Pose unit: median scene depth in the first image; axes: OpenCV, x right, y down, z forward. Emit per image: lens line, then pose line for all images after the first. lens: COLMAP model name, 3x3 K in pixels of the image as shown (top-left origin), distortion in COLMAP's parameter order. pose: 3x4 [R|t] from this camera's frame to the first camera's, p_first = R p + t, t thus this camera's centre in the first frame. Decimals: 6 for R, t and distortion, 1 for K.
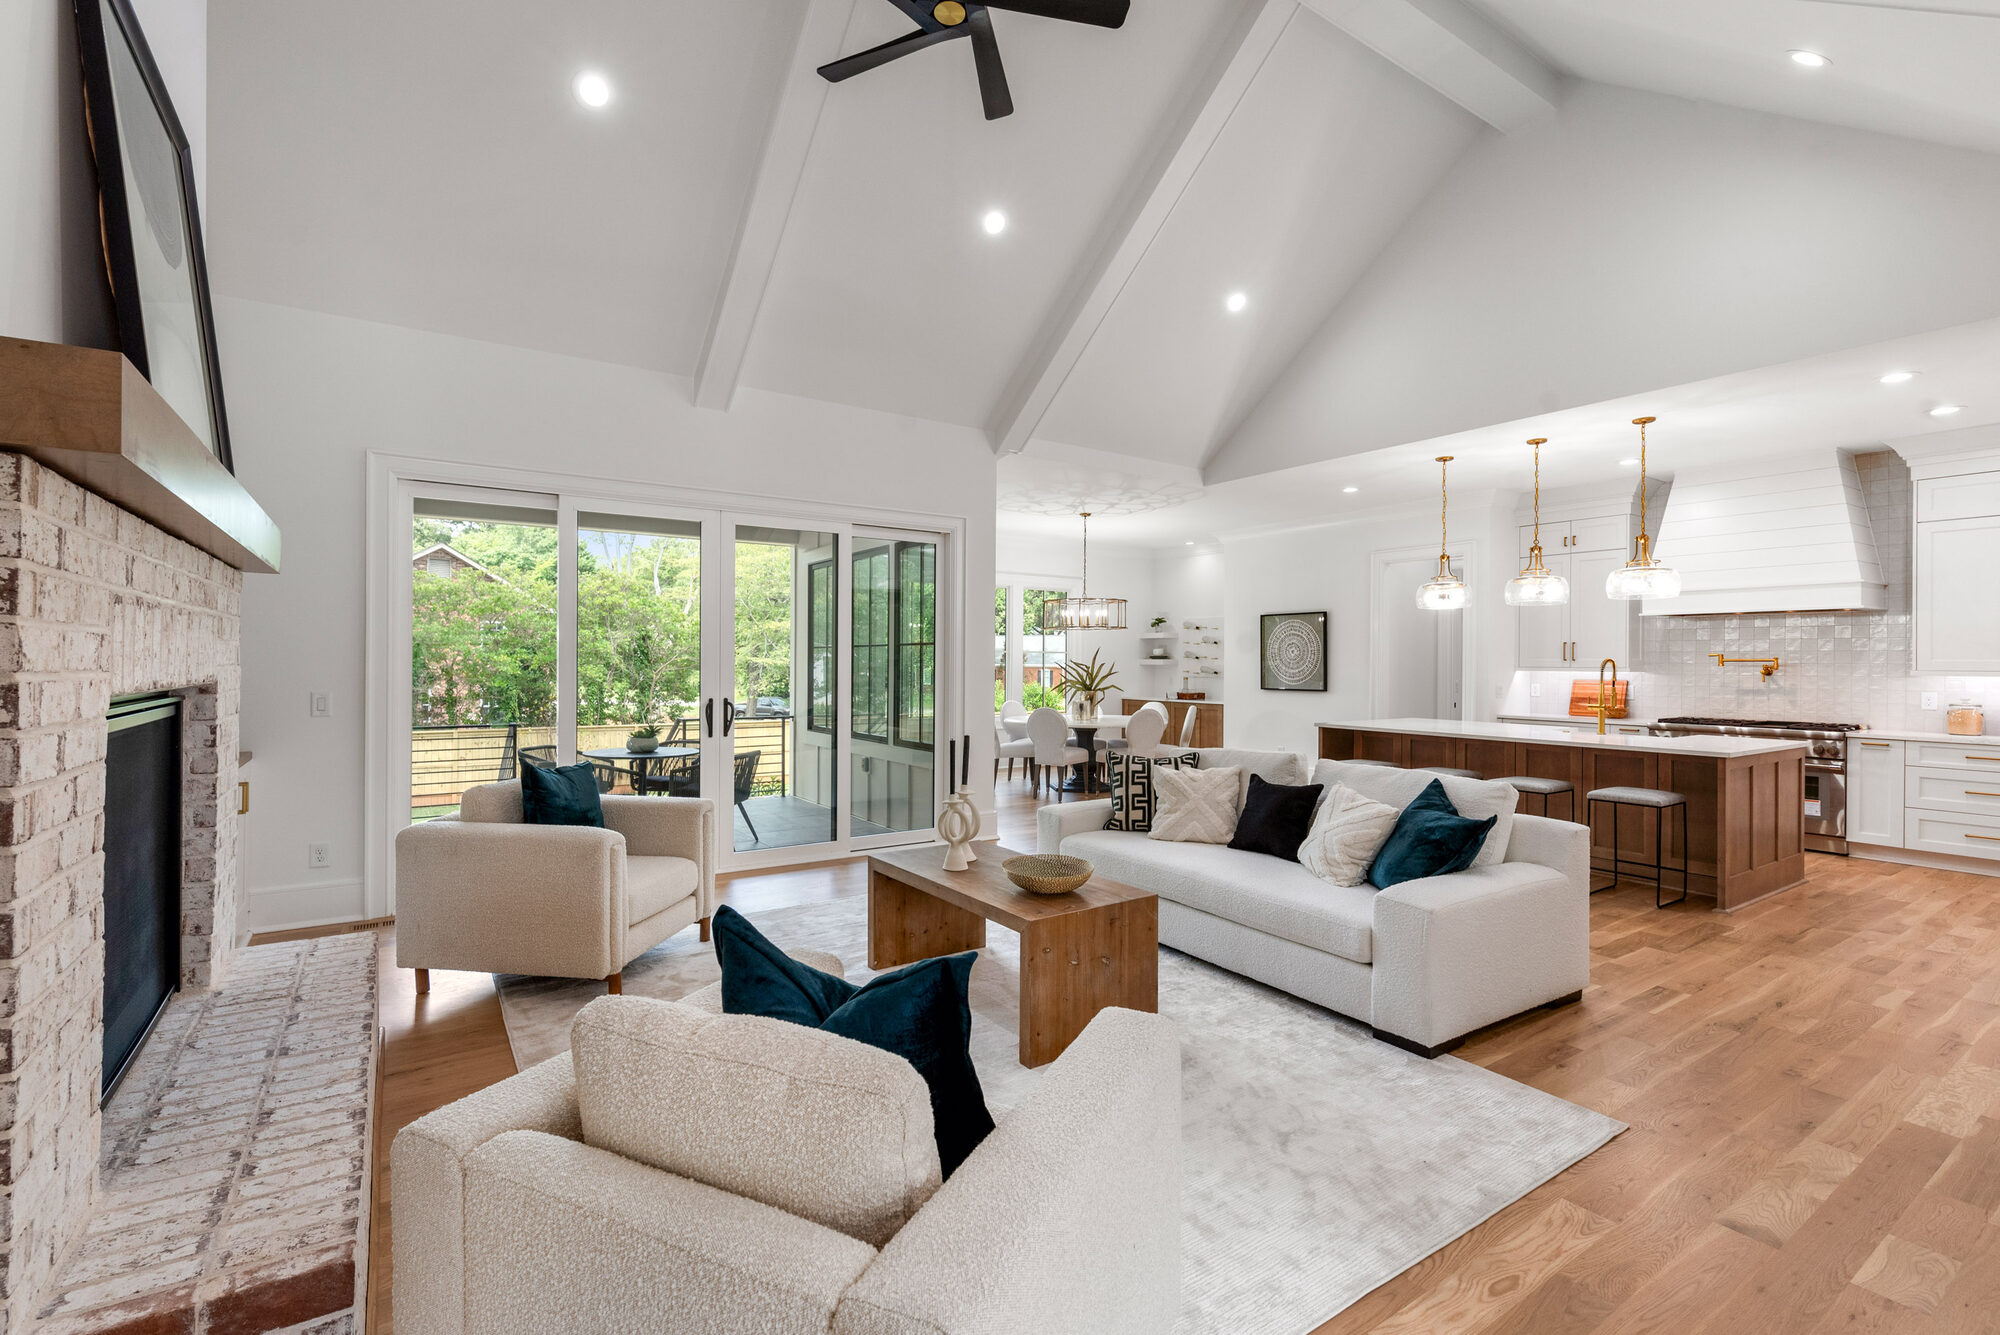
lens RADIAL K [[894.5, 0, 993.5], [0, 894.5, 659.5], [0, 0, 1]] dist [-0.000344, 0.000077]
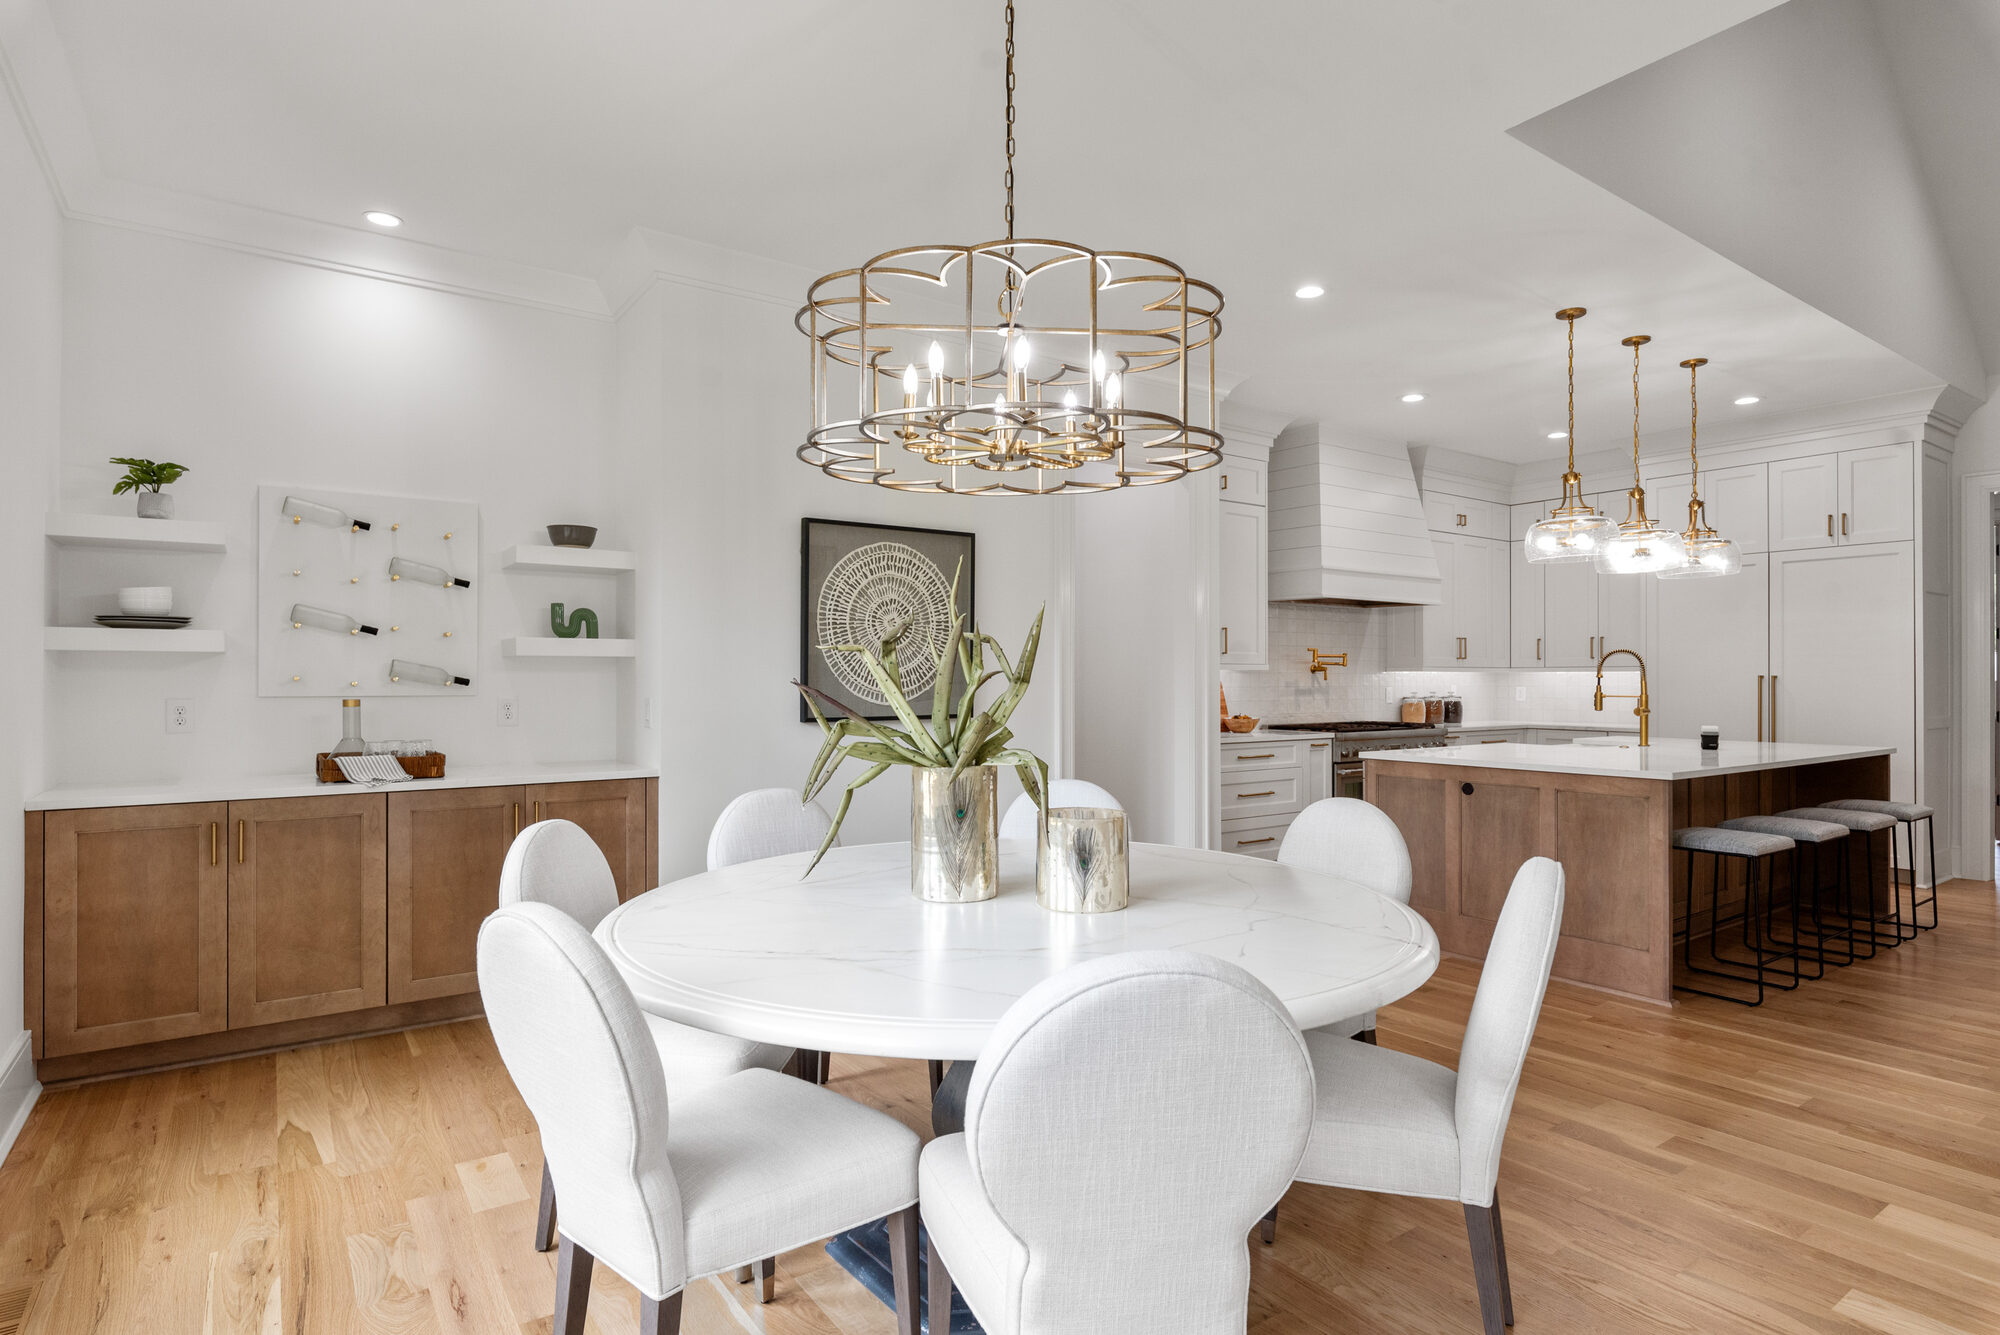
lens RADIAL K [[1038.3, 0, 1000.0], [0, 1038.3, 667.5], [0, 0, 1]] dist [-0.001229, -0.000088]
pose [[-0.027804, 0.006112, 0.999595, -0.186542], [-0.002334, 0.999978, -0.006180, 0.020401], [-0.999611, -0.002505, -0.027790, 1.412577]]
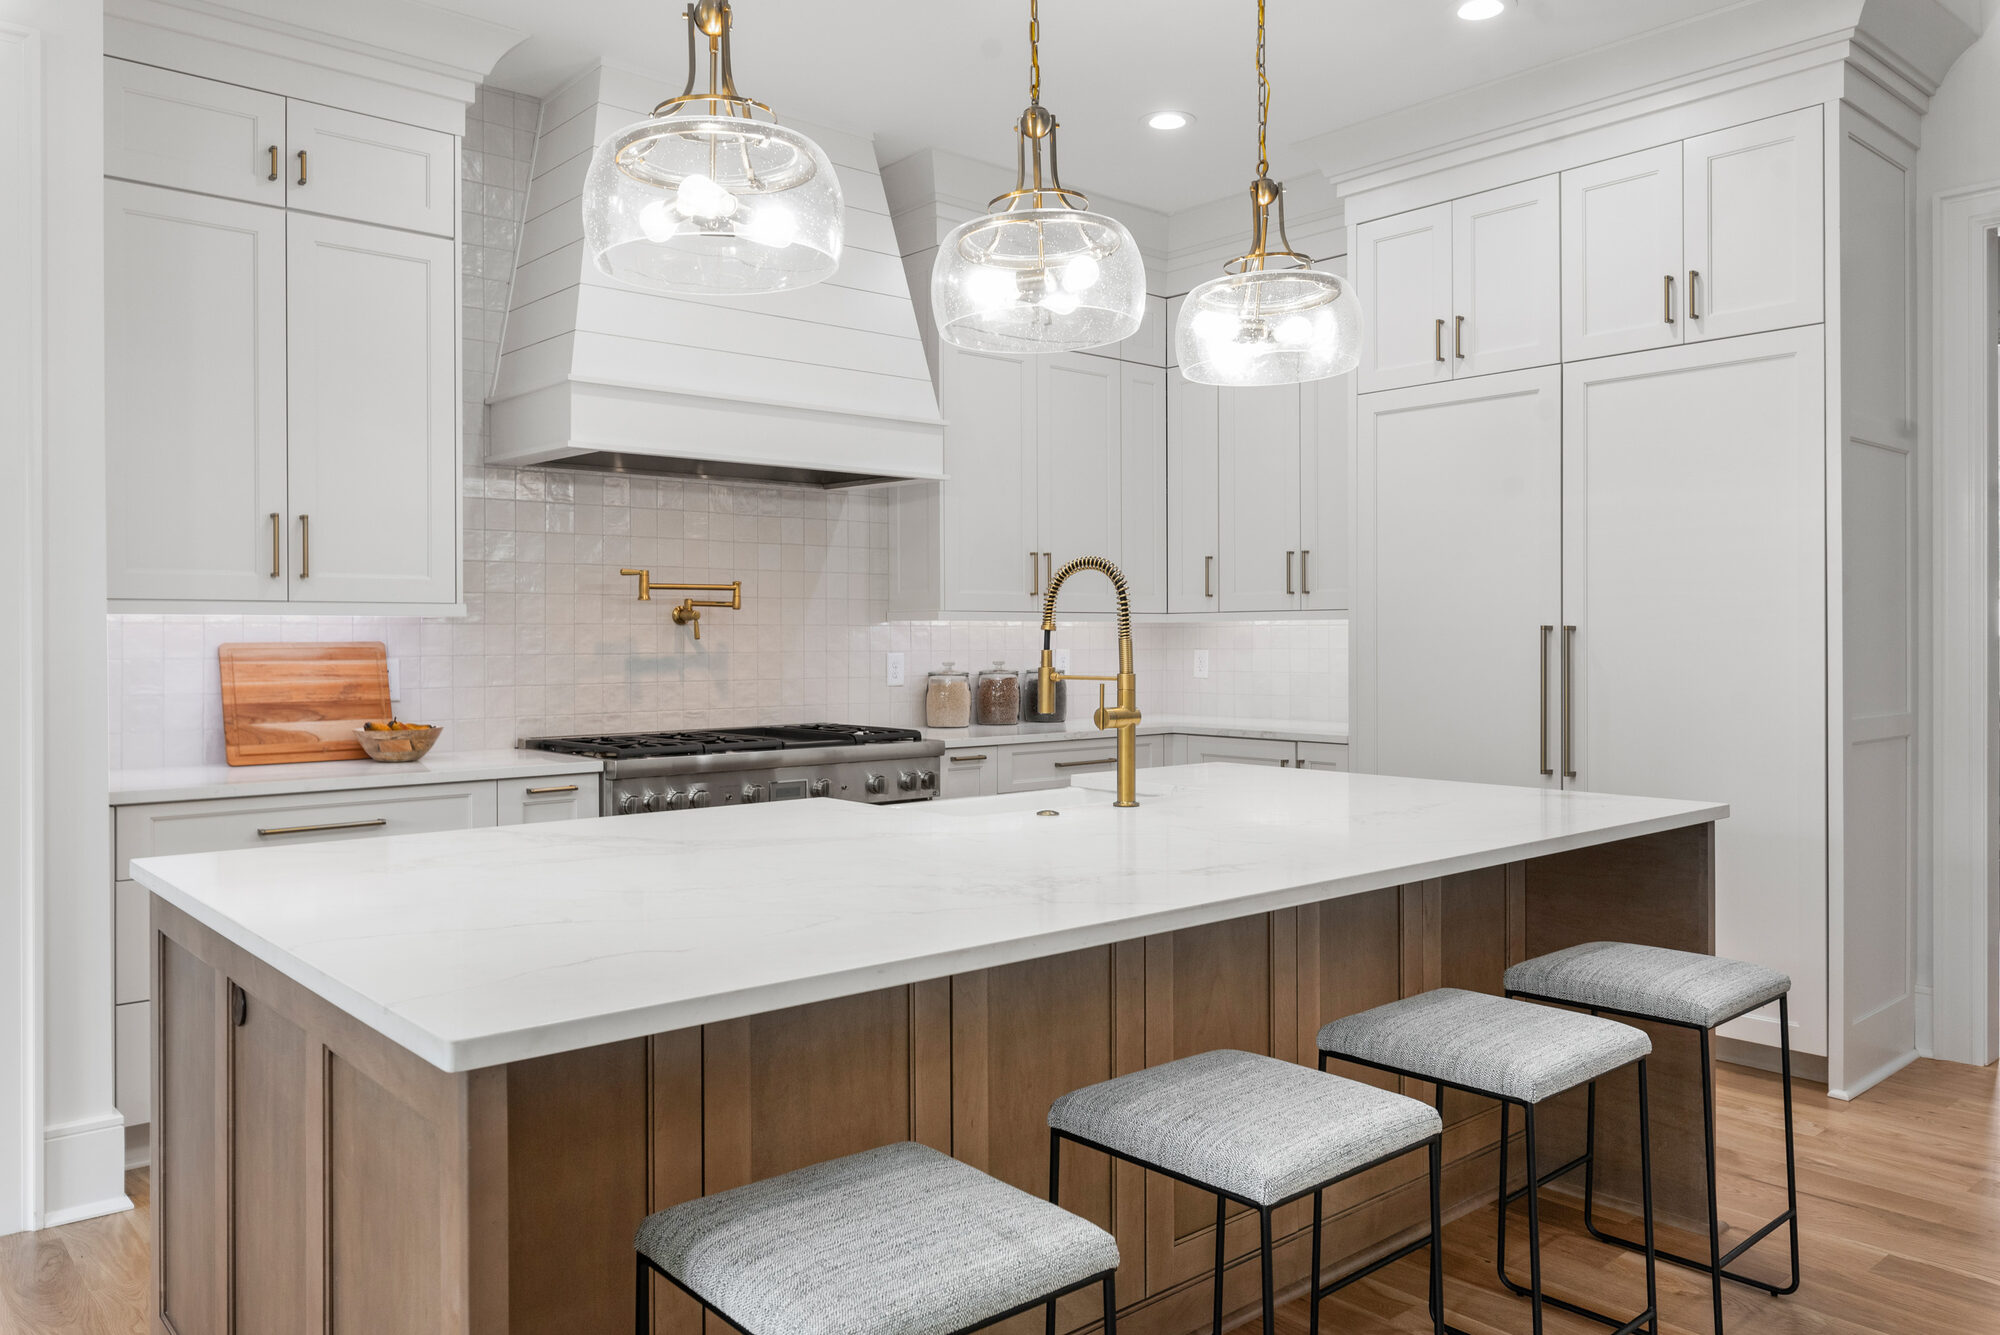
lens RADIAL K [[1417.9, 0, 976.2], [0, 1417.9, 629.0], [0, 0, 1]] dist [-0.009423, -0.001790]
pose [[-0.118986, 0.000618, 0.992896, 0.186234], [0.000597, 1.000000, -0.000551, 0.021550], [-0.992896, 0.000527, -0.118987, 0.986356]]
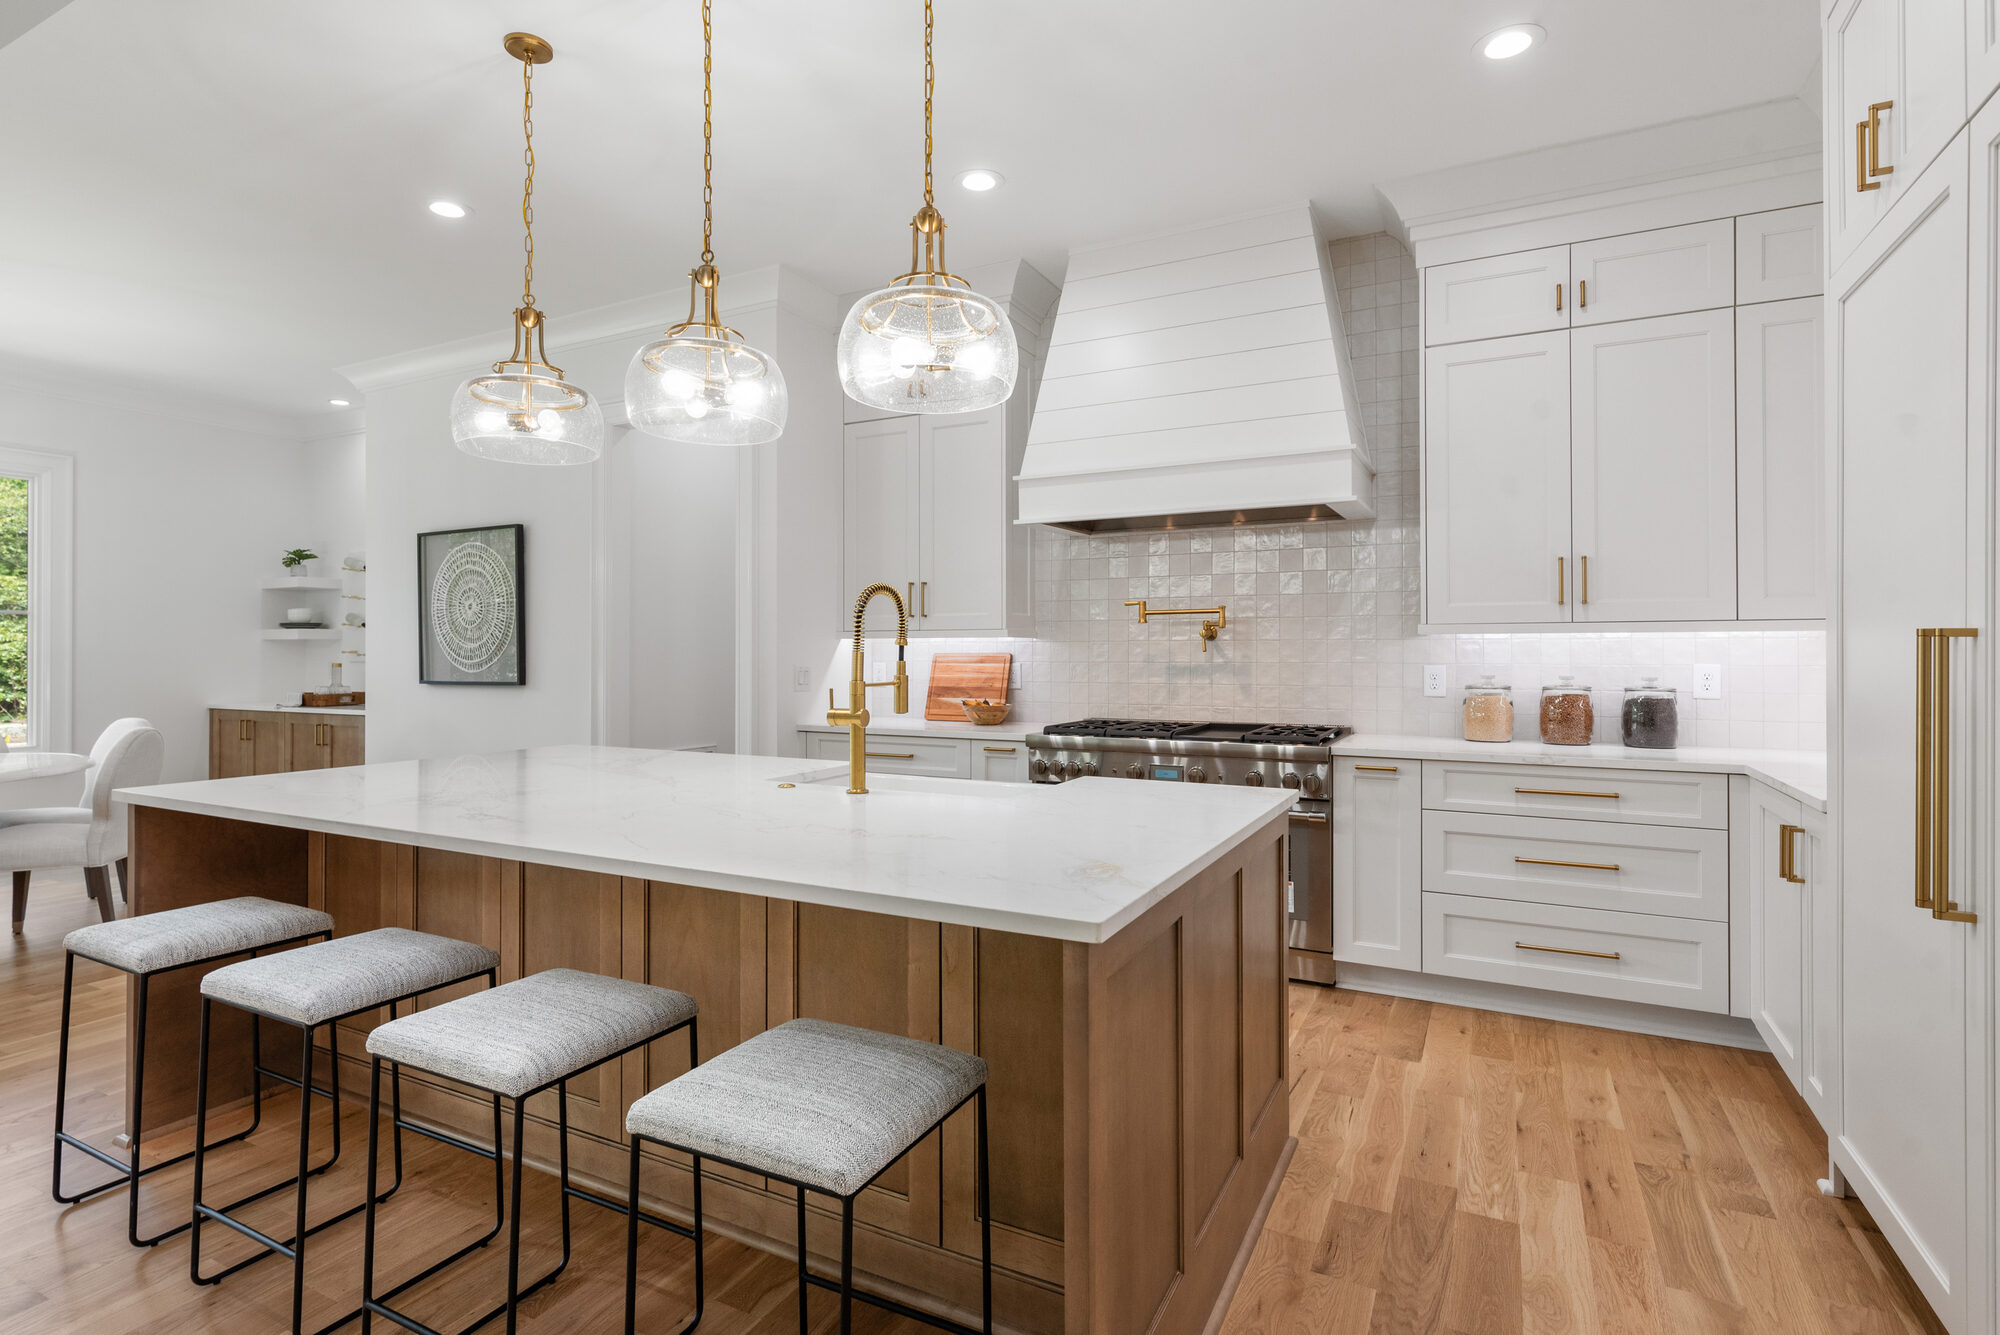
lens RADIAL K [[986.5, 0, 995.0], [0, 986.5, 633.0], [0, 0, 1]] dist [0.002047, 0.000120]
pose [[0.875547, 0.002690, 0.483125, 0.476323], [0.005120, 0.999877, -0.014847, 0.022849], [-0.483105, 0.015473, 0.875426, 0.555633]]
